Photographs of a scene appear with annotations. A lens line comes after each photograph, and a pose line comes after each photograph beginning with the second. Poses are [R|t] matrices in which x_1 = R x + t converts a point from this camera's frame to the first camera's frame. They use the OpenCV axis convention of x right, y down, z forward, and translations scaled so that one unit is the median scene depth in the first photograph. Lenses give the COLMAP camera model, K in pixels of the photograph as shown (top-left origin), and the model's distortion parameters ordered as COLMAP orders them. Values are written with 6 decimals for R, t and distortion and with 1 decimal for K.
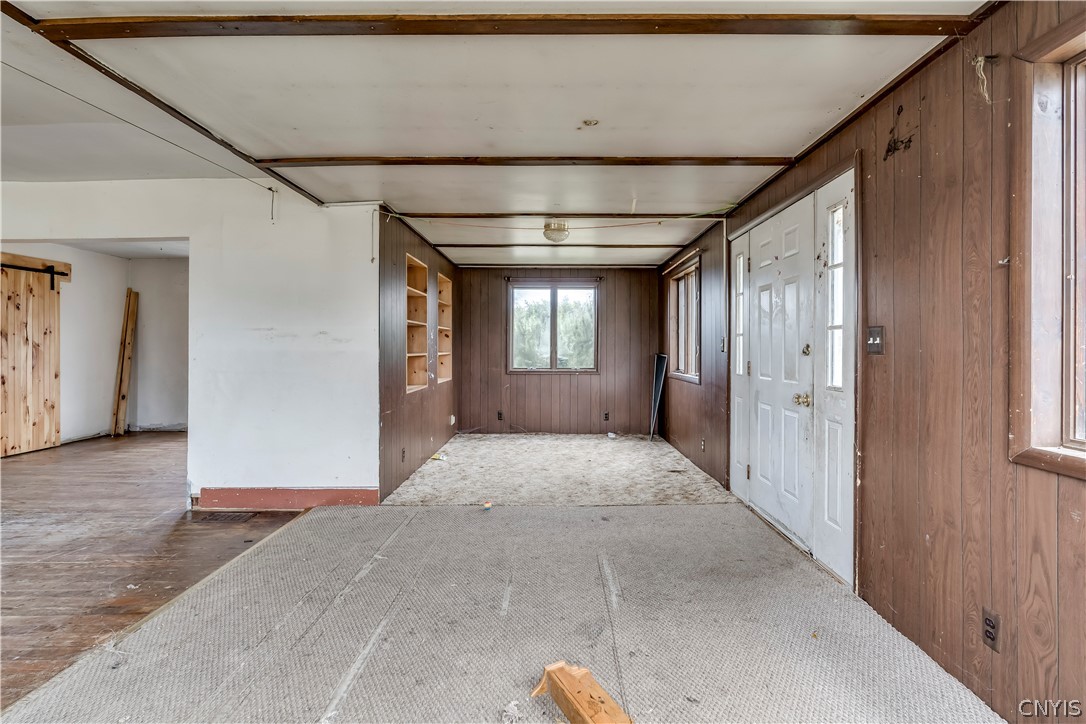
lens RADIAL K [[503.5, 0, 558.9], [0, 503.5, 335.0], [0, 0, 1]] dist [-0.003067, 0.000888]
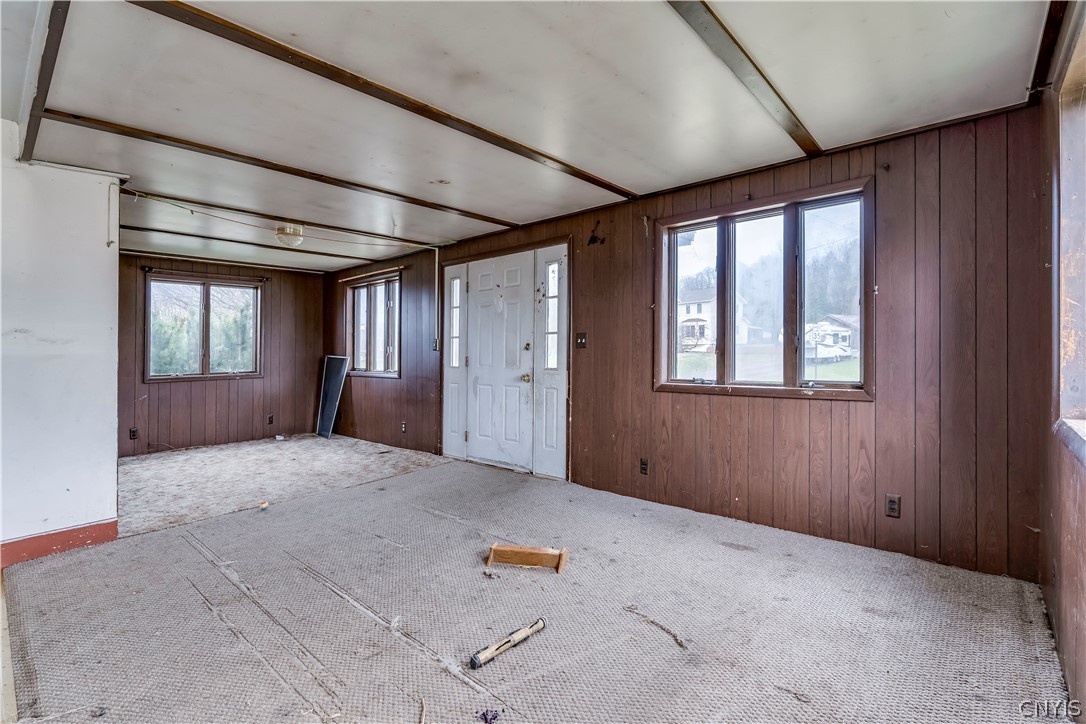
lens RADIAL K [[495.8, 0, 543.2], [0, 495.8, 341.4], [0, 0, 1]] dist [-0.008550, 0.001596]
pose [[0.663703, 0.000583, 0.747996, -0.661260], [-0.004445, 0.999985, 0.003165, 0.007070], [-0.747983, -0.005426, 0.663695, -0.087735]]
